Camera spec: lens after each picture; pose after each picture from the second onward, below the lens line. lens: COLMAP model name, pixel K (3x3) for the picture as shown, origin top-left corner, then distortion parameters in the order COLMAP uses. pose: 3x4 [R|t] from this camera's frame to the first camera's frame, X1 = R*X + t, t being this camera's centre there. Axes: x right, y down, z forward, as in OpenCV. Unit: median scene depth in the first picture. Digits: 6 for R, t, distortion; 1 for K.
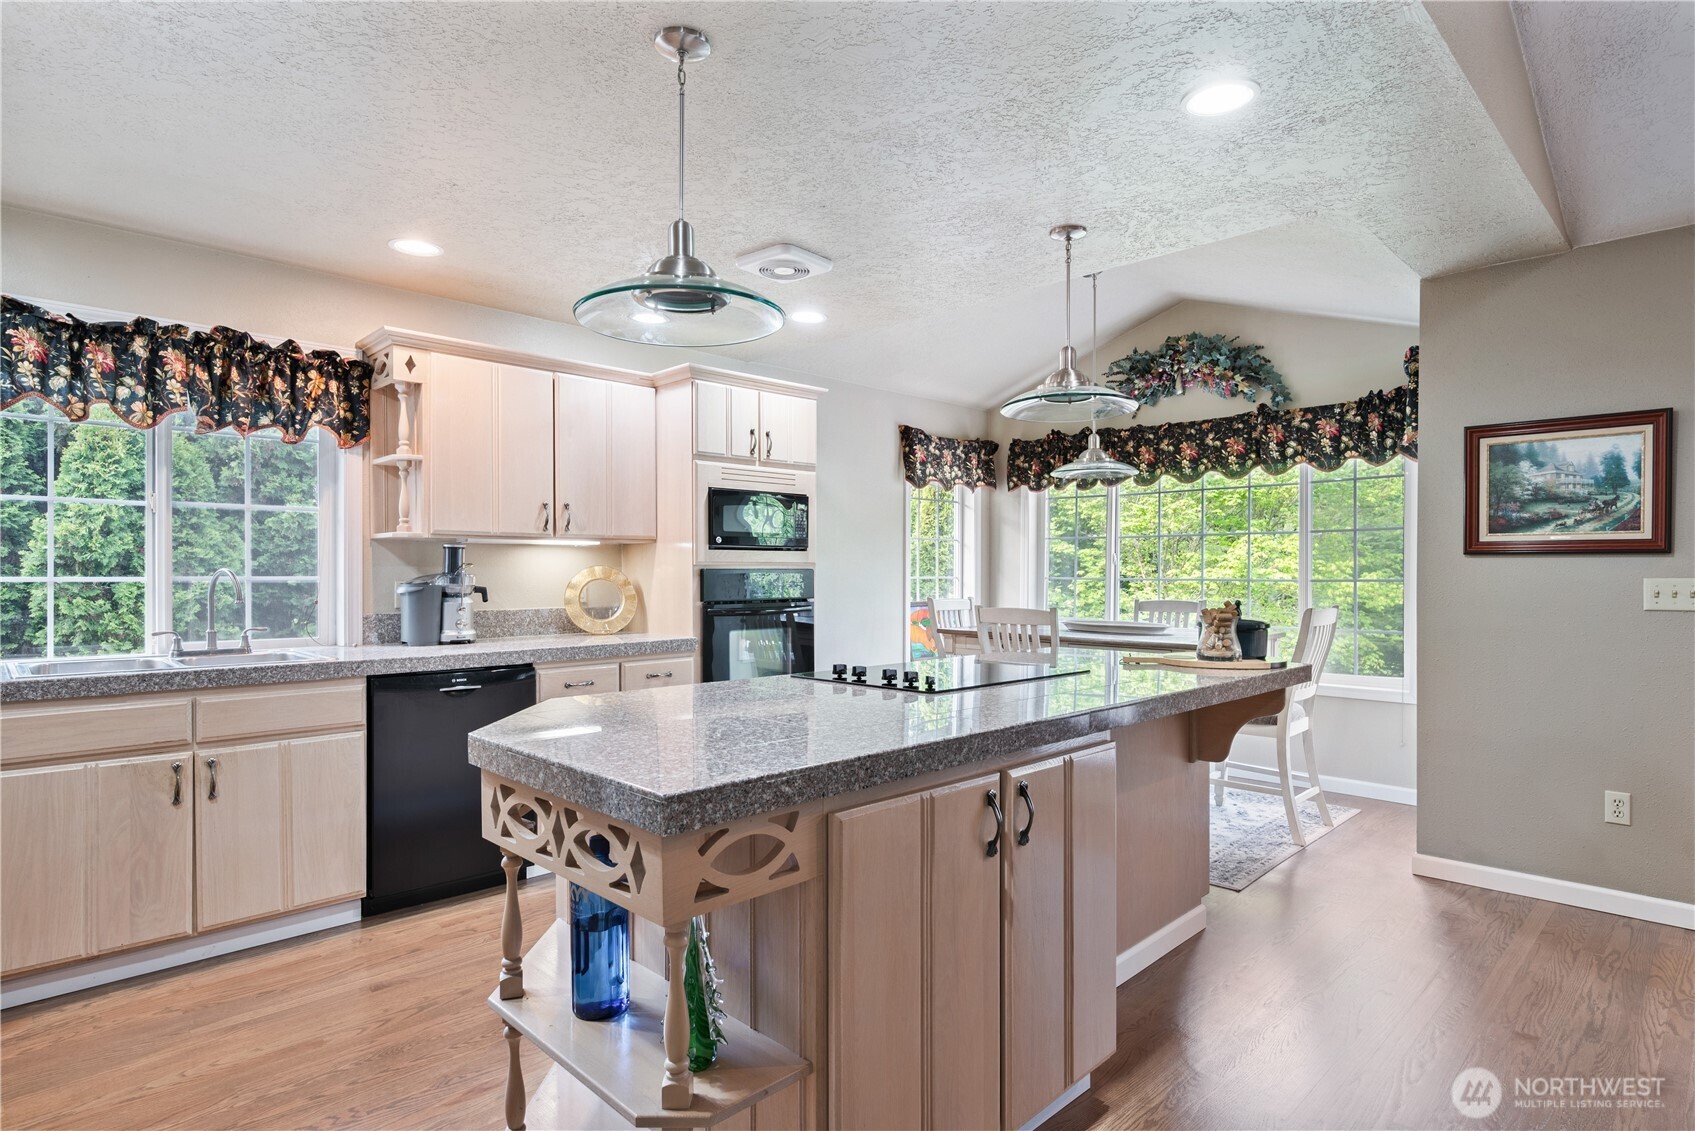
lens RADIAL K [[899.6, 0, 838.8], [0, 899.6, 578.0], [0, 0, 1]] dist [-0.001573, -0.000471]
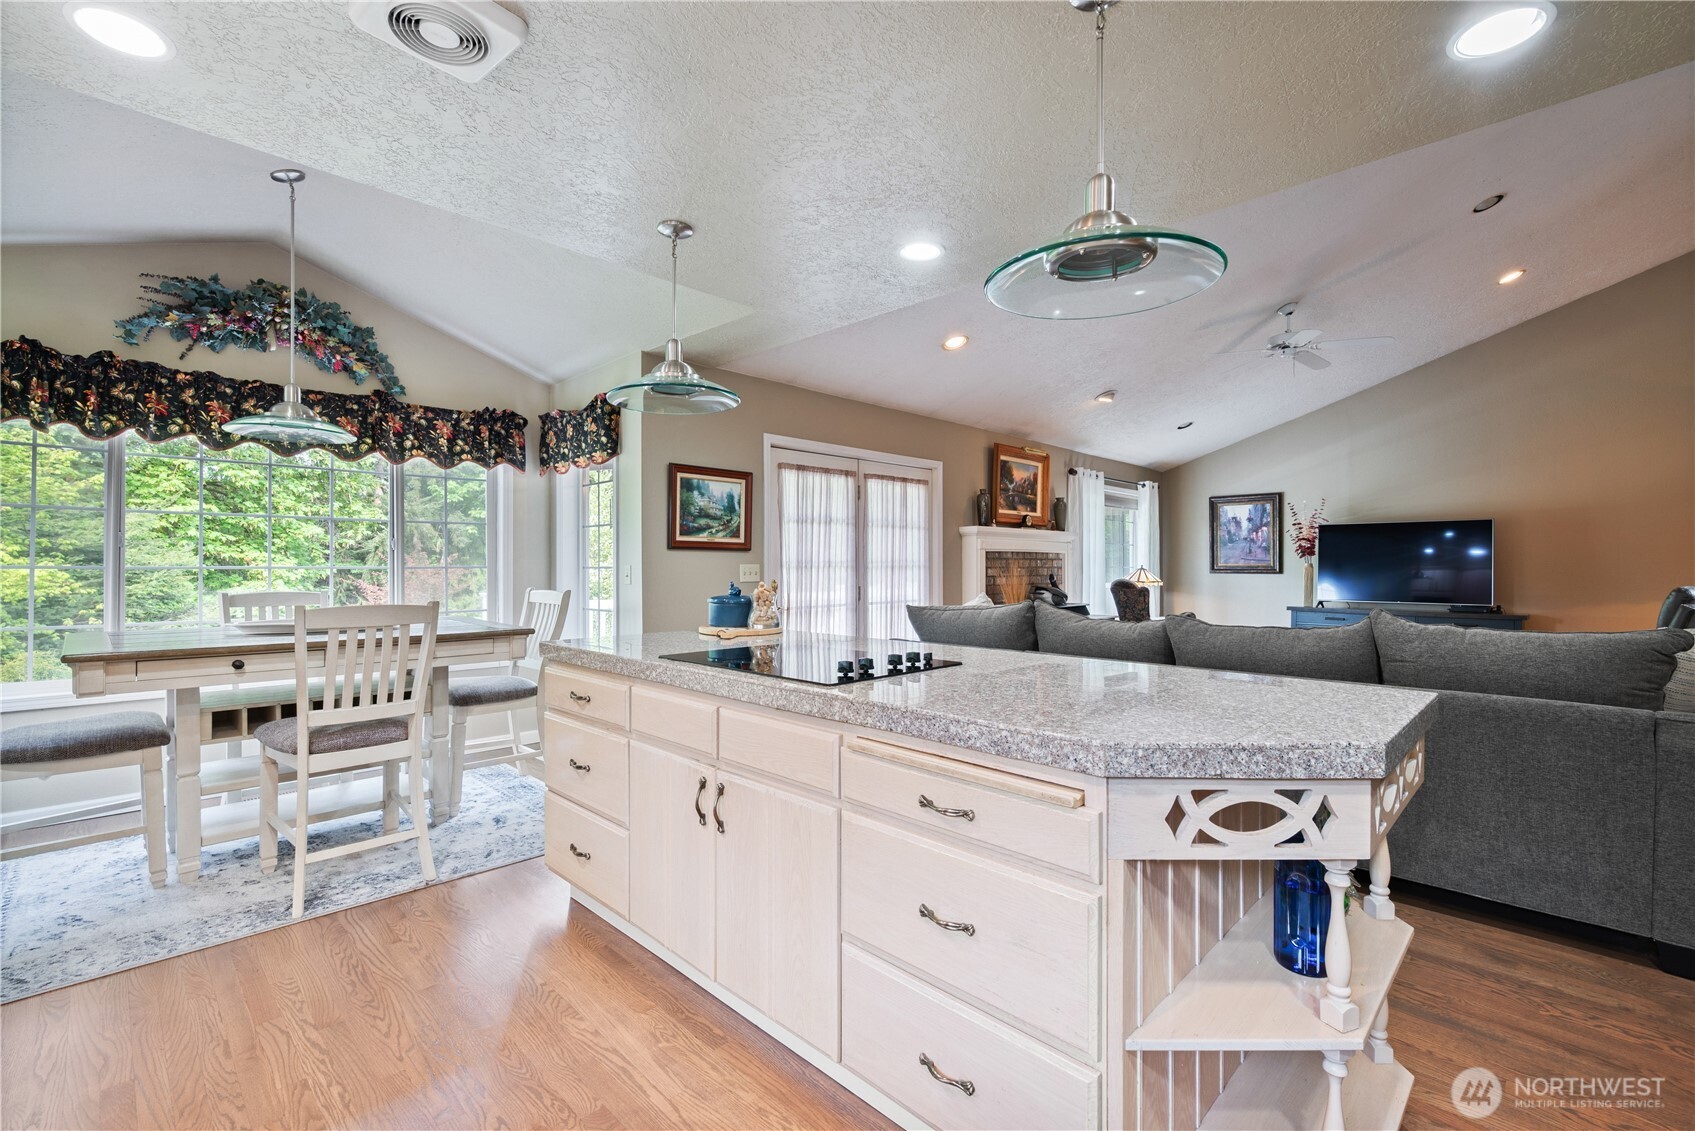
lens RADIAL K [[742.8, 0, 843.2], [0, 742.8, 562.7], [0, 0, 1]] dist [-0.003173, -0.000946]
pose [[-0.021451, 0.001374, 0.999769, -0.401394], [0.001725, 0.999998, -0.001337, -0.000858], [-0.999768, 0.001695, -0.021454, 0.558548]]
